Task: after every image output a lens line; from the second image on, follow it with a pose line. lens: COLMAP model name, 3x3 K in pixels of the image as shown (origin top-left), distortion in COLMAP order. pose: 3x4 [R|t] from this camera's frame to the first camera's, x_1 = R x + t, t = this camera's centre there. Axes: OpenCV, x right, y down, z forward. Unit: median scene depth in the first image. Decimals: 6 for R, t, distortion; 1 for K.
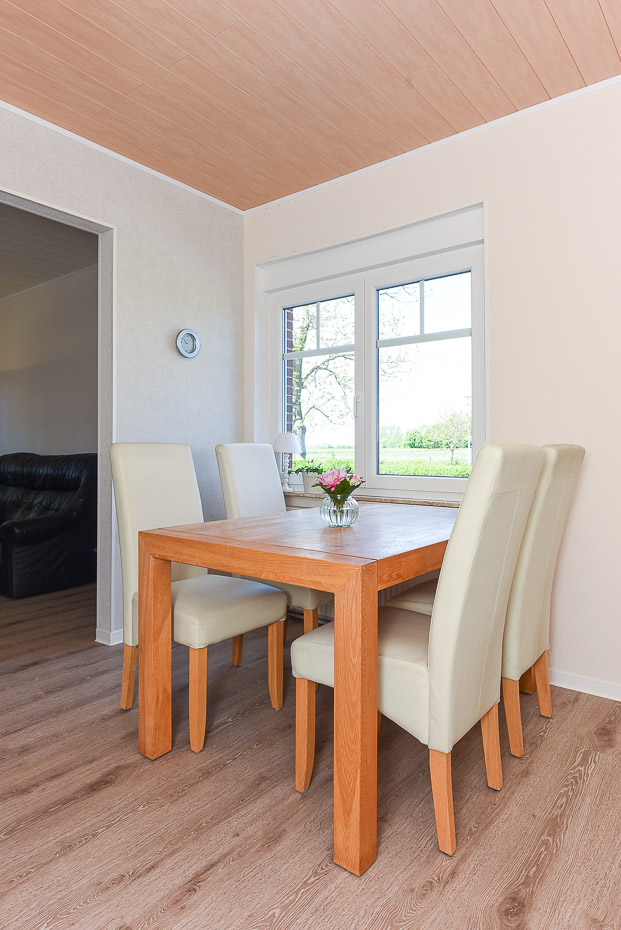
lens RADIAL K [[568.3, 0, 309.3], [0, 568.3, 459.5], [0, 0, 1]] dist [-0.003698, -0.001566]
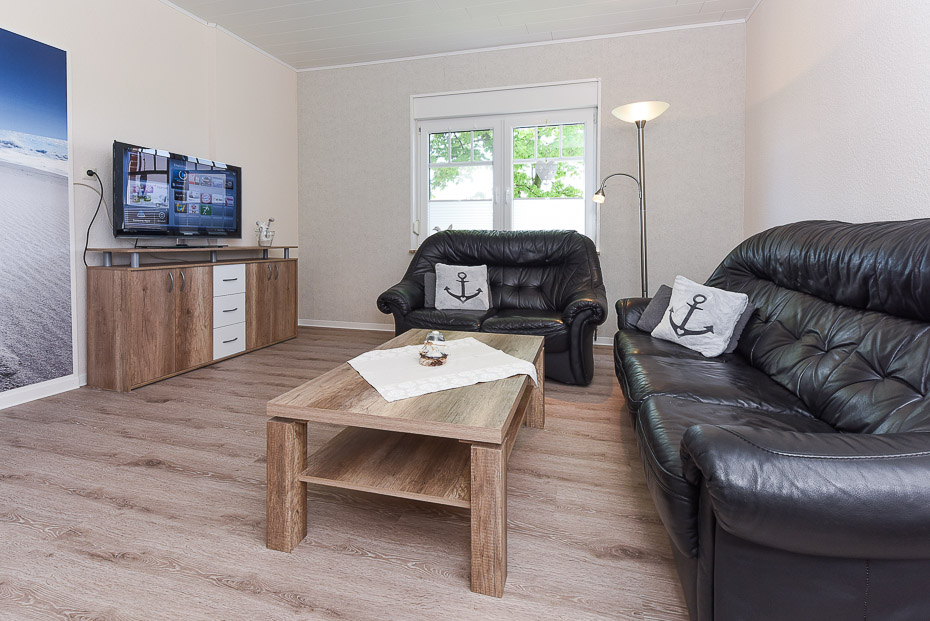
lens RADIAL K [[442.2, 0, 470.1], [0, 442.2, 246.3], [0, 0, 1]] dist [-0.009560, -0.000284]
pose [[0.391582, 0.004629, -0.920132, -0.299843], [-0.008482, 0.999963, 0.001421, 0.013206], [0.920104, 0.007248, 0.391607, 0.639733]]
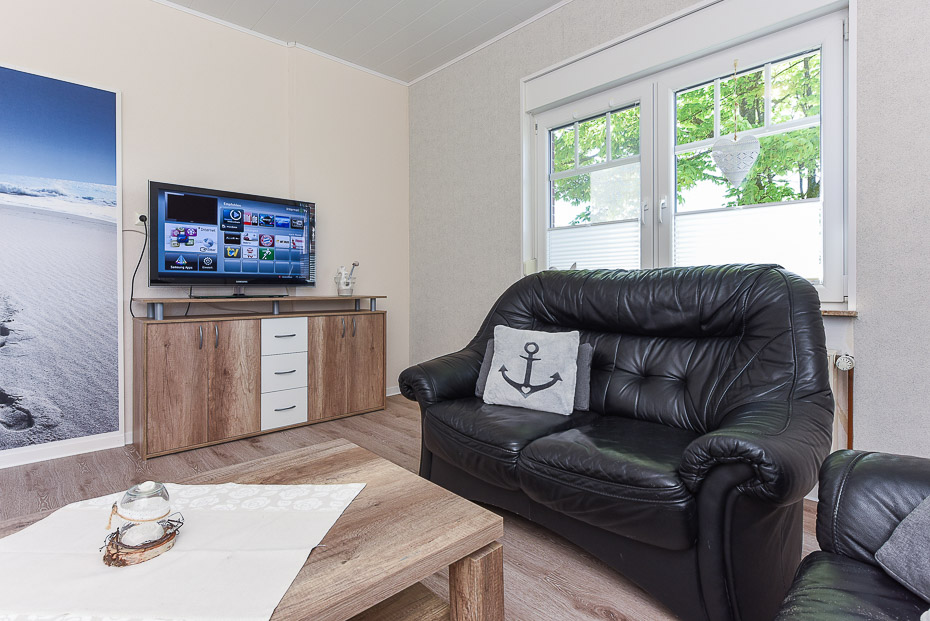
lens RADIAL K [[468.9, 0, 470.3], [0, 468.9, 291.8], [0, 0, 1]] dist [-0.011189, -0.000195]
pose [[-0.123430, -0.001398, -0.992352, -0.506458], [-0.007628, 0.999971, -0.000460, 0.010315], [0.992324, 0.007512, -0.123437, 0.886308]]
